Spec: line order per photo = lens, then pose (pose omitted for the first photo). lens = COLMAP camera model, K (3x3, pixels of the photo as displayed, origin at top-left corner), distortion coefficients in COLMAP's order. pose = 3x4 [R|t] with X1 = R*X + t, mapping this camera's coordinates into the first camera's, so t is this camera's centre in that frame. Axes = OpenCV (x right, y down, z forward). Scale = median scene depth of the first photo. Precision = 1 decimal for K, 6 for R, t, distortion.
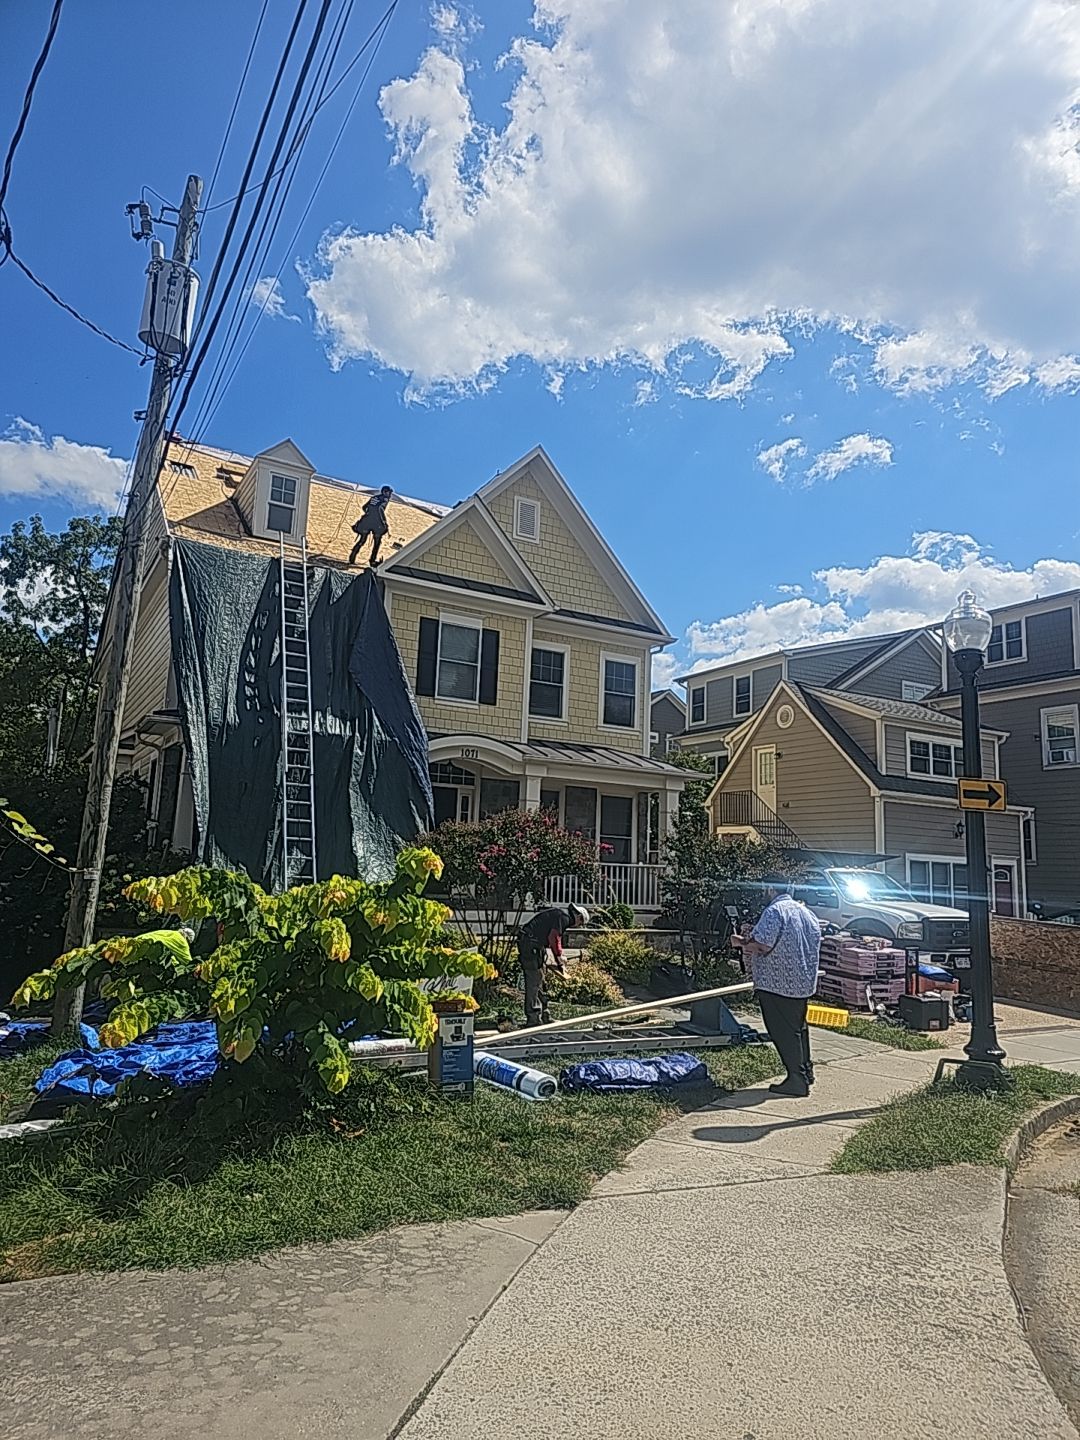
lens RADIAL K [[947.4, 0, 547.0], [0, 947.4, 717.2], [0, 0, 1]] dist [0.072661, -0.067756]
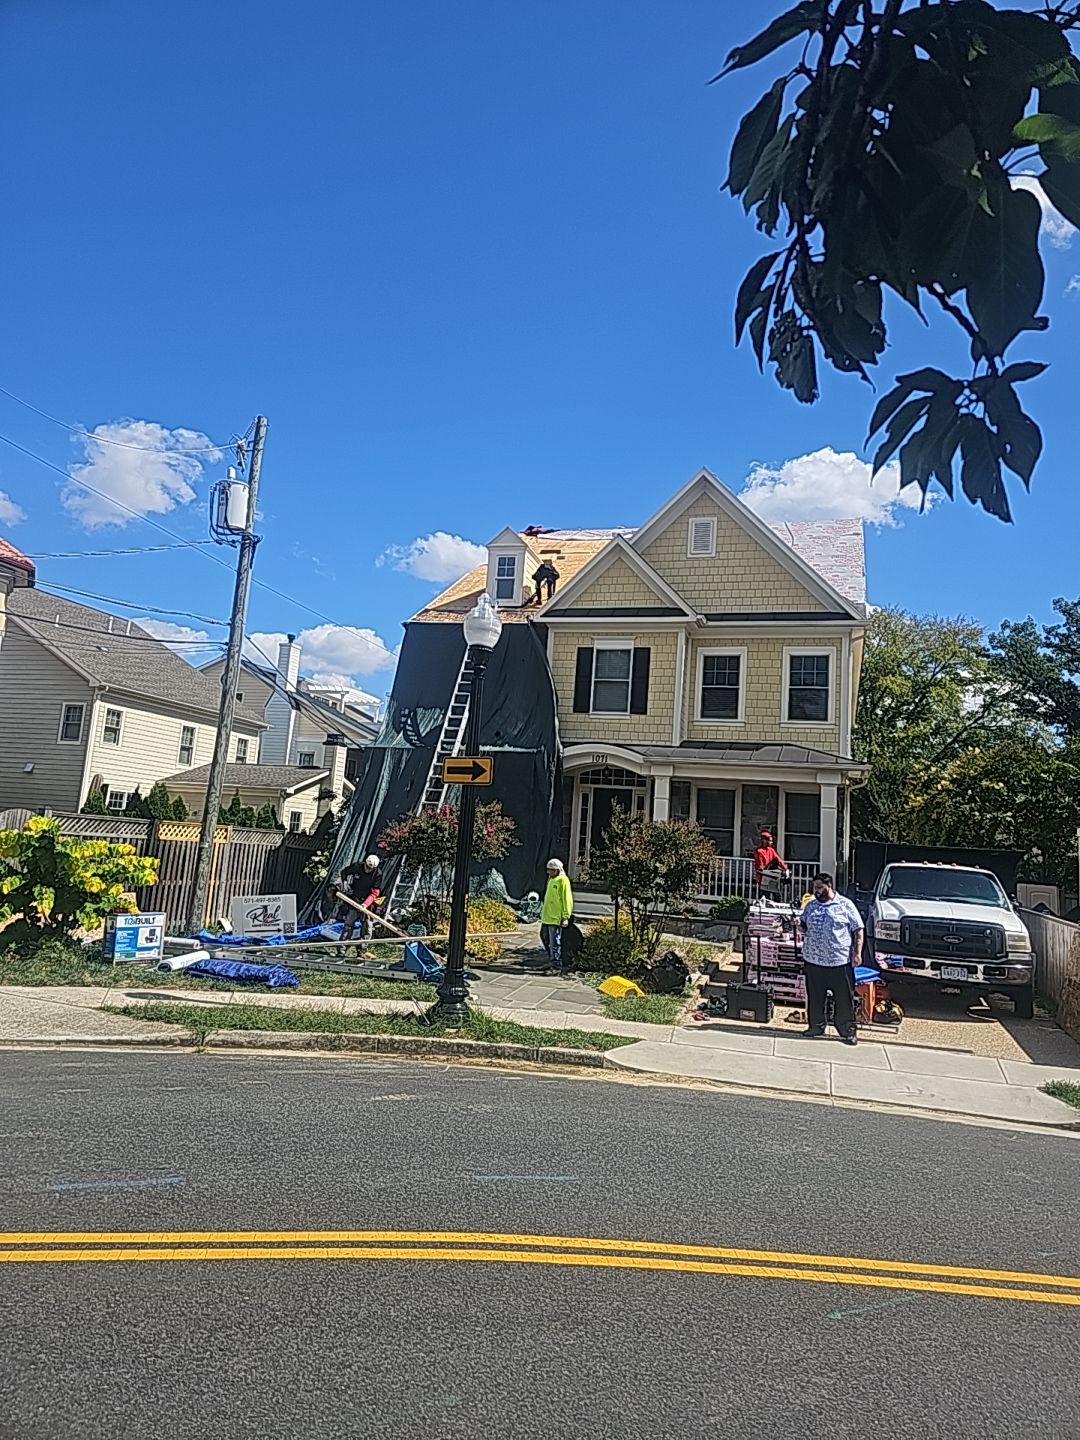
lens RADIAL K [[947.4, 0, 549.3], [0, 947.4, 705.4], [0, 0, 1]] dist [0.072661, -0.067756]
pose [[0.687946, -0.103329, -0.718368, 0.912152], [0.078861, 0.994595, -0.067540, 0.059544], [0.721464, -0.010187, 0.692377, 0.193482]]
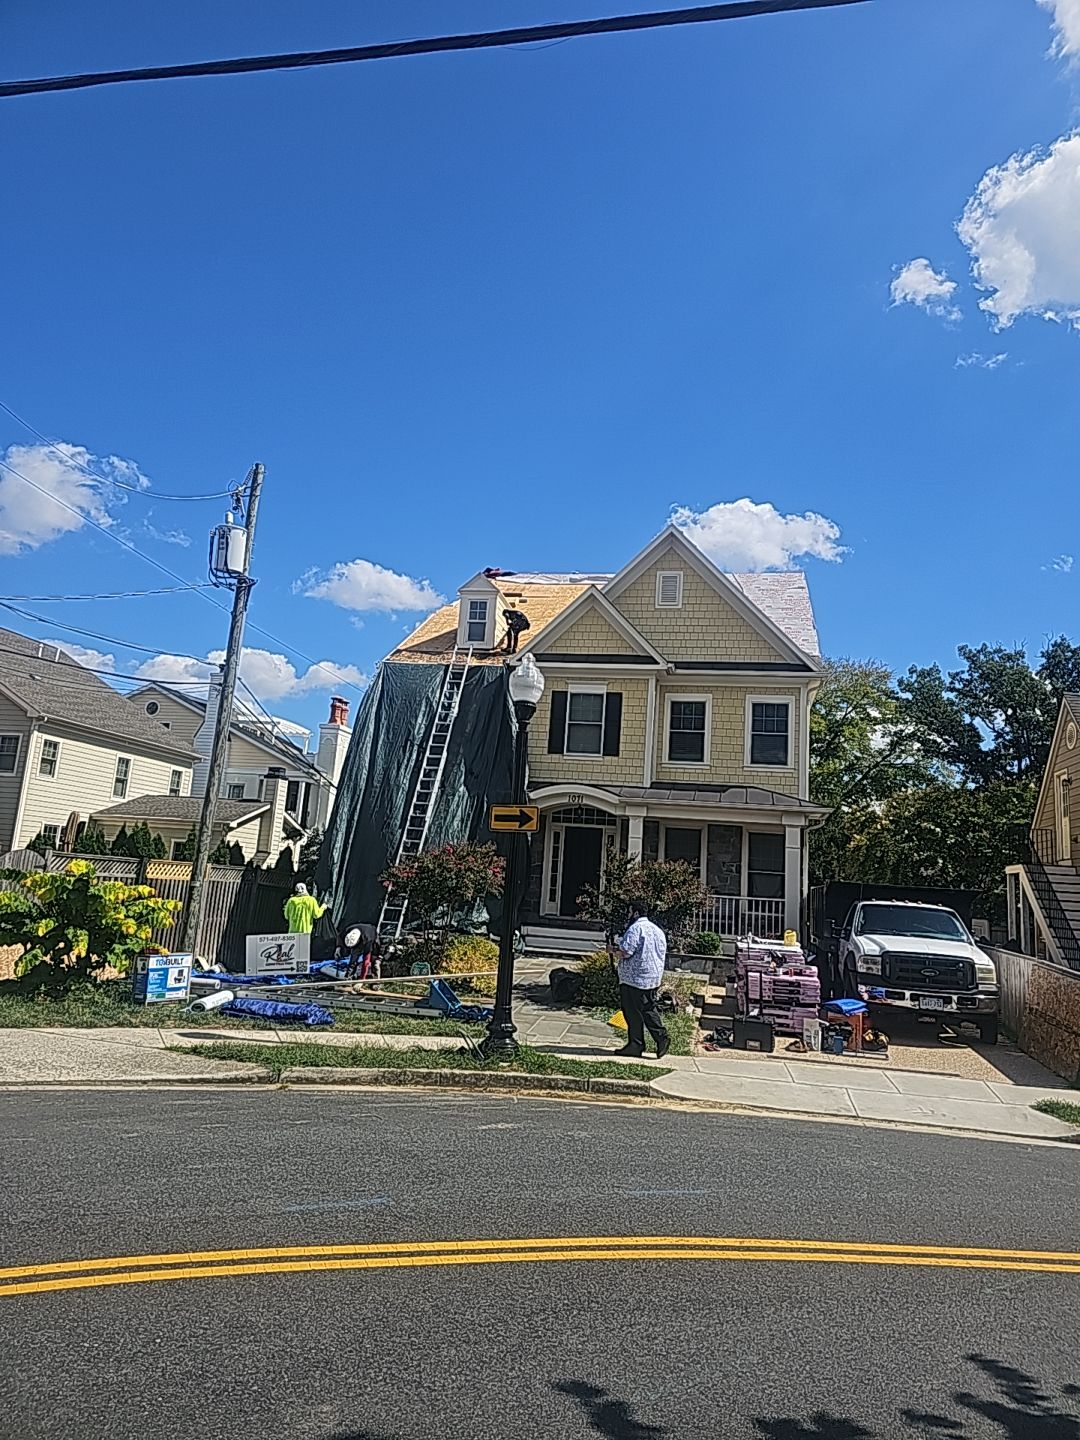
lens RADIAL K [[947.4, 0, 545.2], [0, 947.4, 705.8], [0, 0, 1]] dist [0.072661, -0.067756]
pose [[0.754868, -0.112615, -0.646137, 0.872886], [0.070822, 0.993384, -0.090397, 0.033853], [0.652042, 0.022477, 0.757849, 0.066765]]
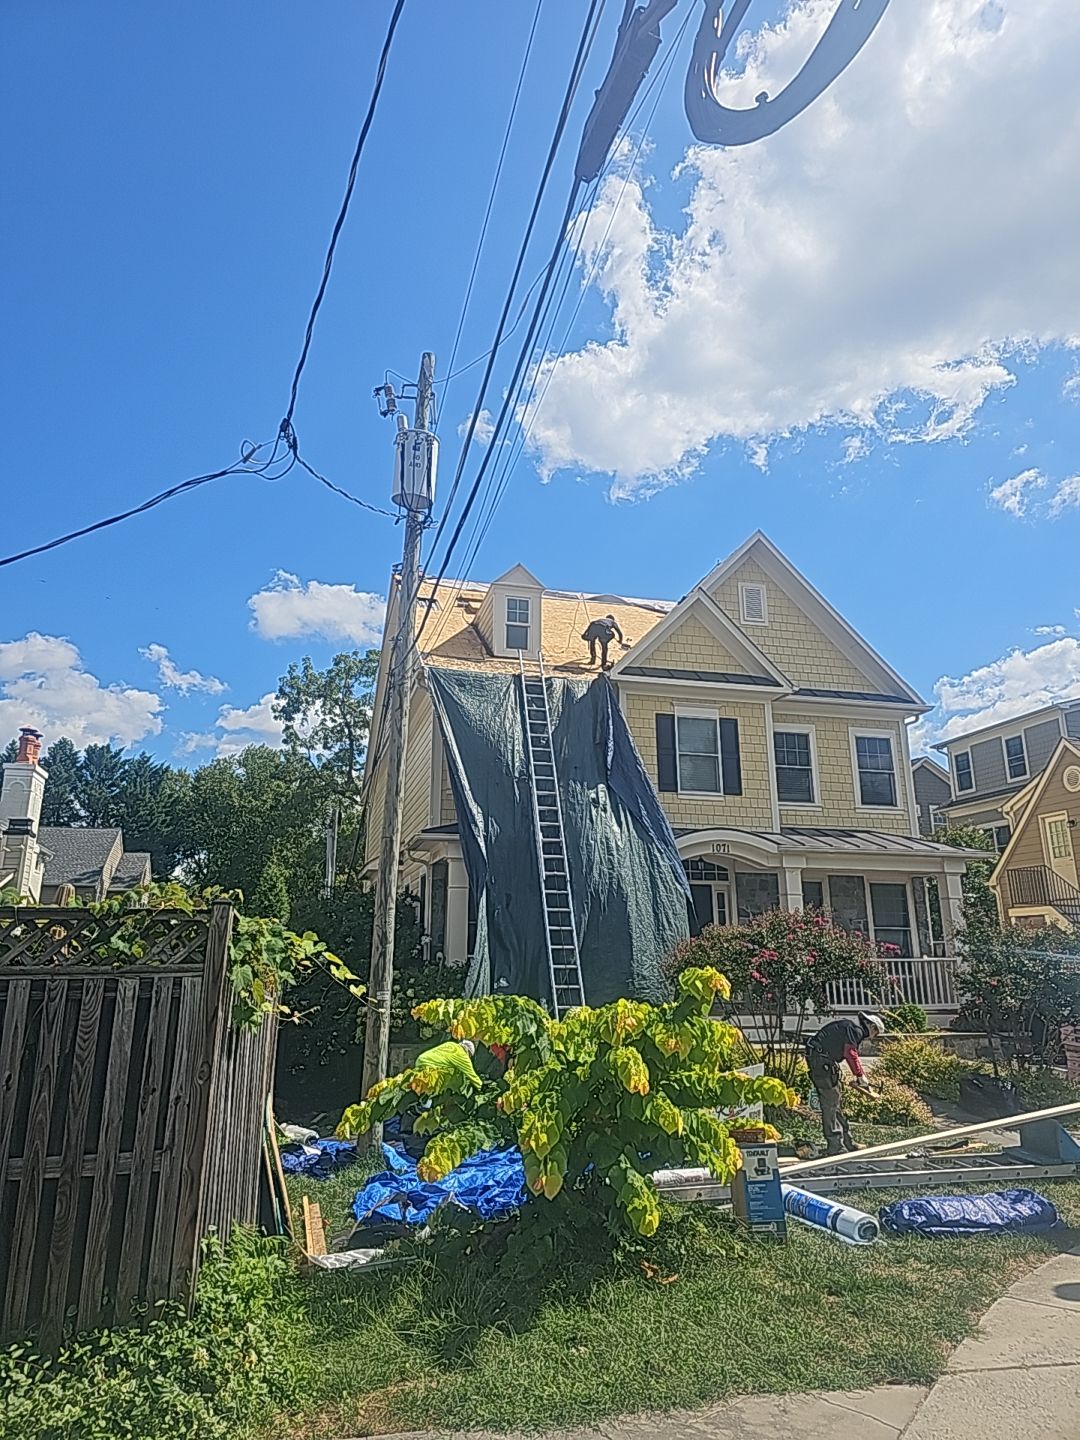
lens RADIAL K [[947.4, 0, 534.0], [0, 947.4, 703.8], [0, 0, 1]] dist [0.072661, -0.067756]
pose [[0.963209, -0.109391, -0.245483, -0.014263], [0.082946, 0.989824, -0.115624, -0.014182], [0.255633, 0.091008, 0.962481, -0.002697]]
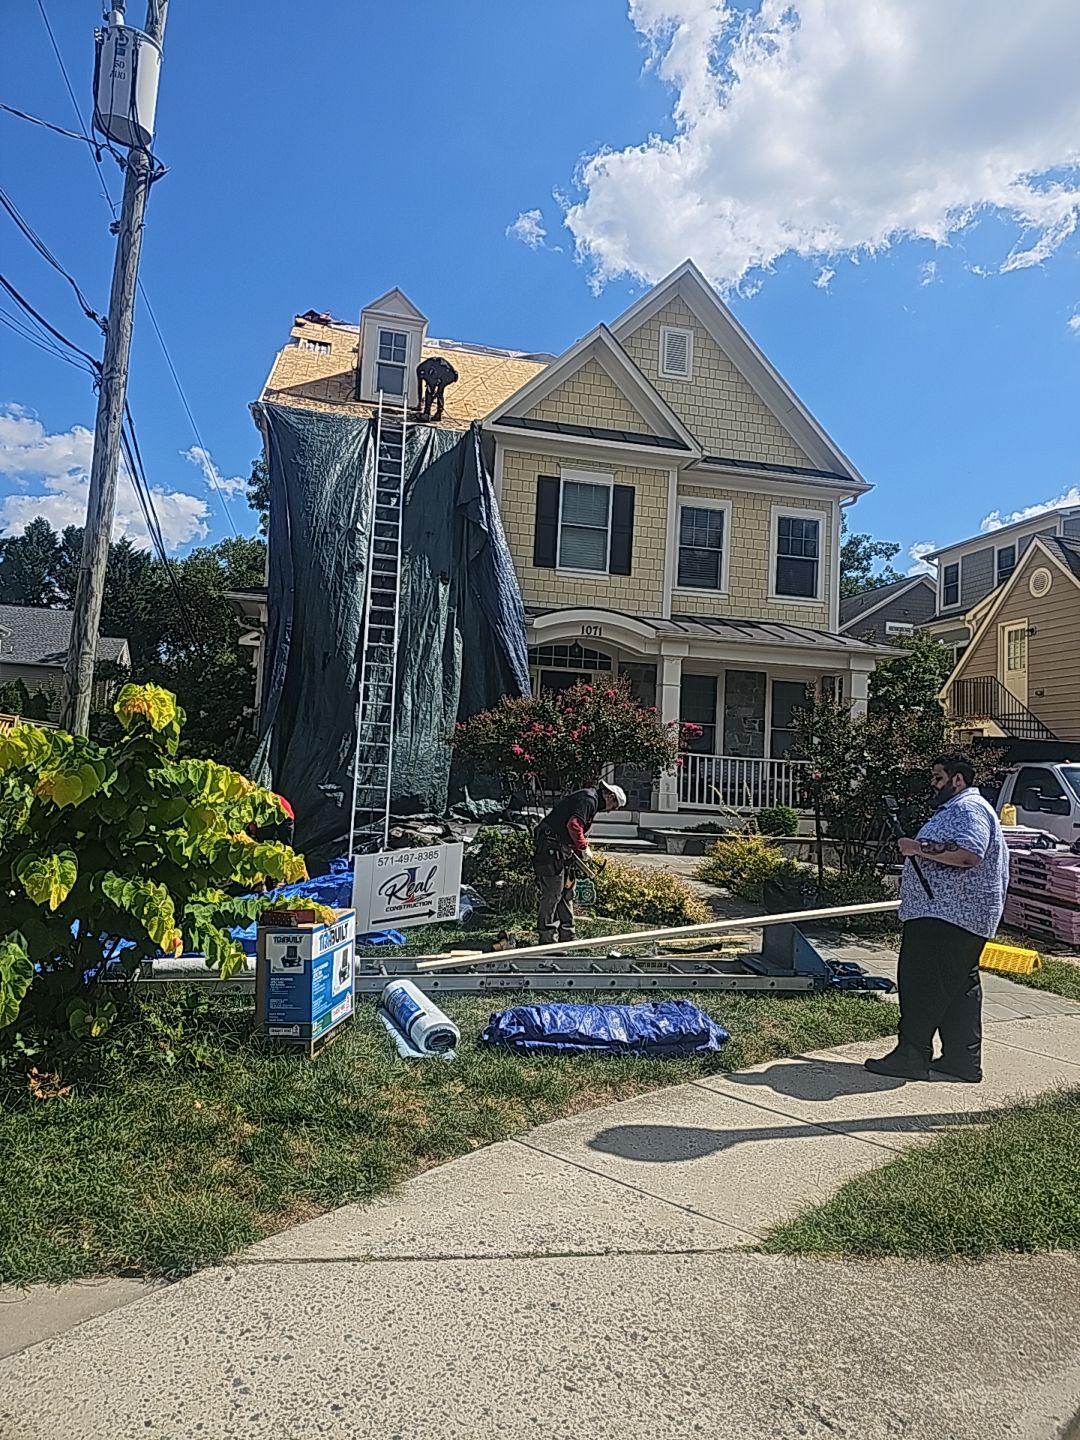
lens RADIAL K [[947.4, 0, 541.6], [0, 947.4, 696.2], [0, 0, 1]] dist [0.072661, -0.067756]
pose [[0.958235, -0.016324, -0.285514, 0.150598], [0.036077, 0.997294, 0.064060, 0.052937], [0.283696, -0.071685, 0.956231, 0.205127]]
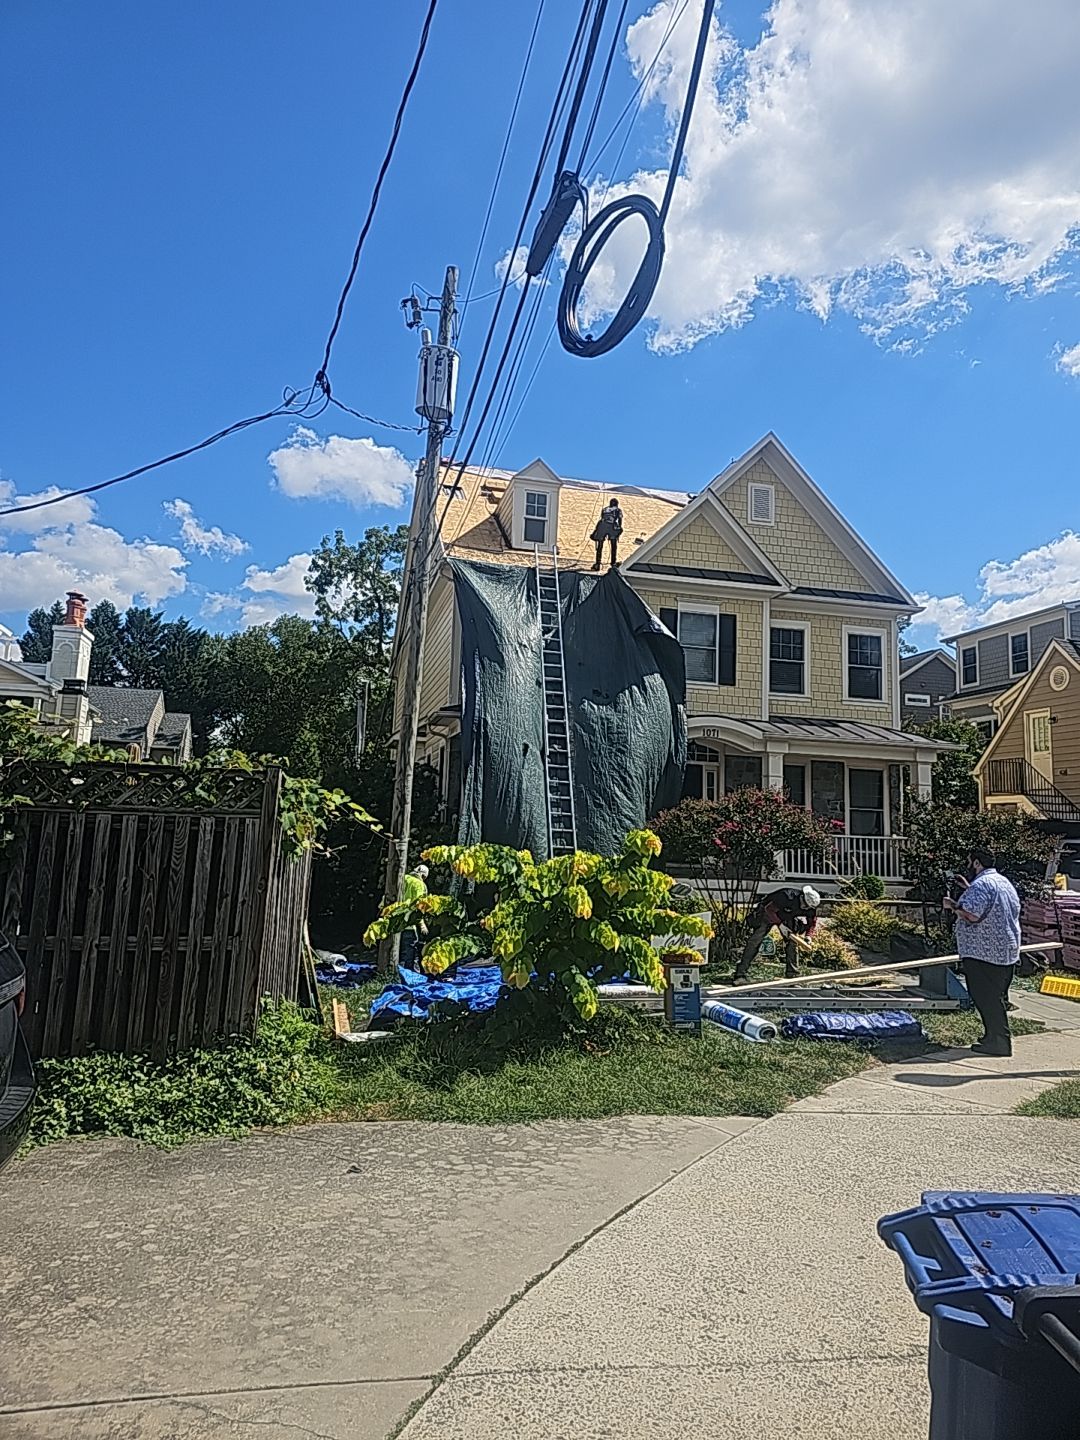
lens RADIAL K [[947.4, 0, 541.9], [0, 947.4, 696.2], [0, 0, 1]] dist [0.072661, -0.067756]
pose [[0.959578, -0.043502, -0.278060, 0.043502], [0.046979, 0.998879, 0.005852, -0.023514], [0.277493, -0.018679, 0.960546, -0.106580]]
